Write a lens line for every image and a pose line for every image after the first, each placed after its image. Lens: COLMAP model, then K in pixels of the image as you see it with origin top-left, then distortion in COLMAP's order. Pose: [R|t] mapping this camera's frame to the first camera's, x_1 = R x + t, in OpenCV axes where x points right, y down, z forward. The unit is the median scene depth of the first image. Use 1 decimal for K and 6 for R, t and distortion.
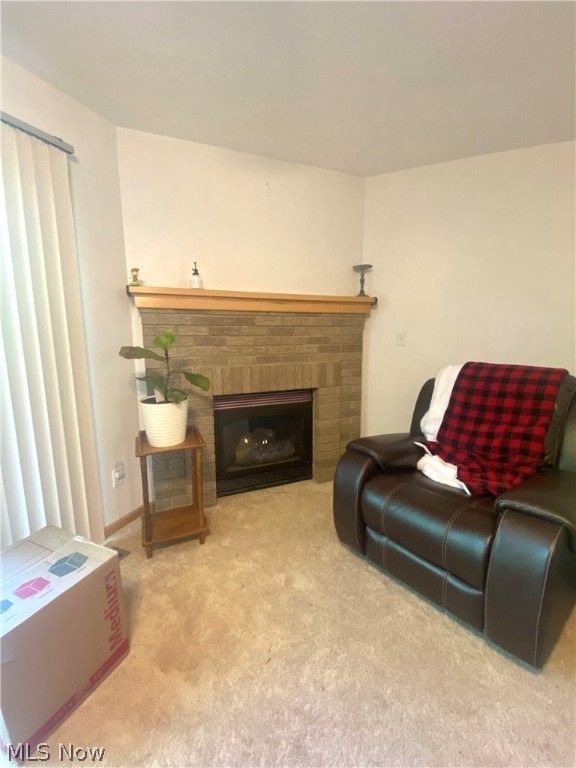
lens RADIAL K [[315.4, 0, 288.0], [0, 315.4, 384.0], [0, 0, 1]] dist [0.004118, -0.000850]
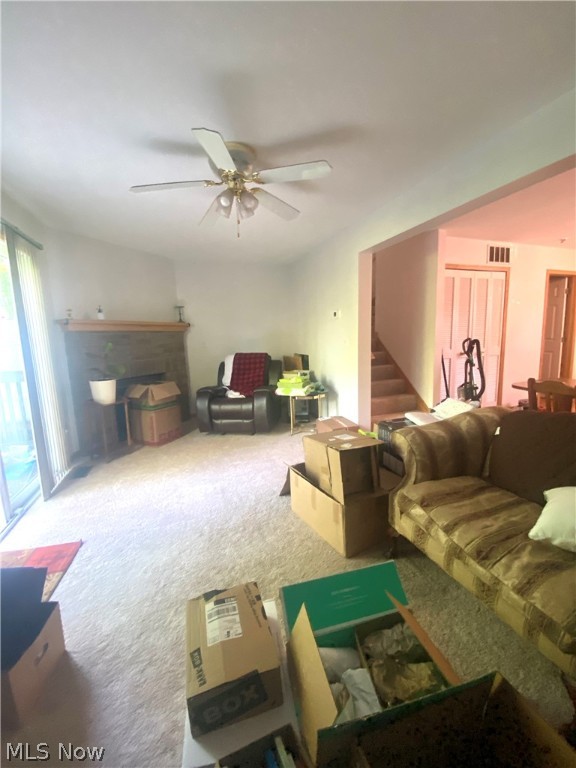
lens RADIAL K [[315.4, 0, 288.0], [0, 315.4, 384.0], [0, 0, 1]] dist [0.004118, -0.000850]
pose [[0.742944, -0.116569, 0.659125, -0.815655], [0.126282, 0.991445, 0.033000, 0.148906], [-0.657333, 0.058718, 0.751309, -1.142568]]
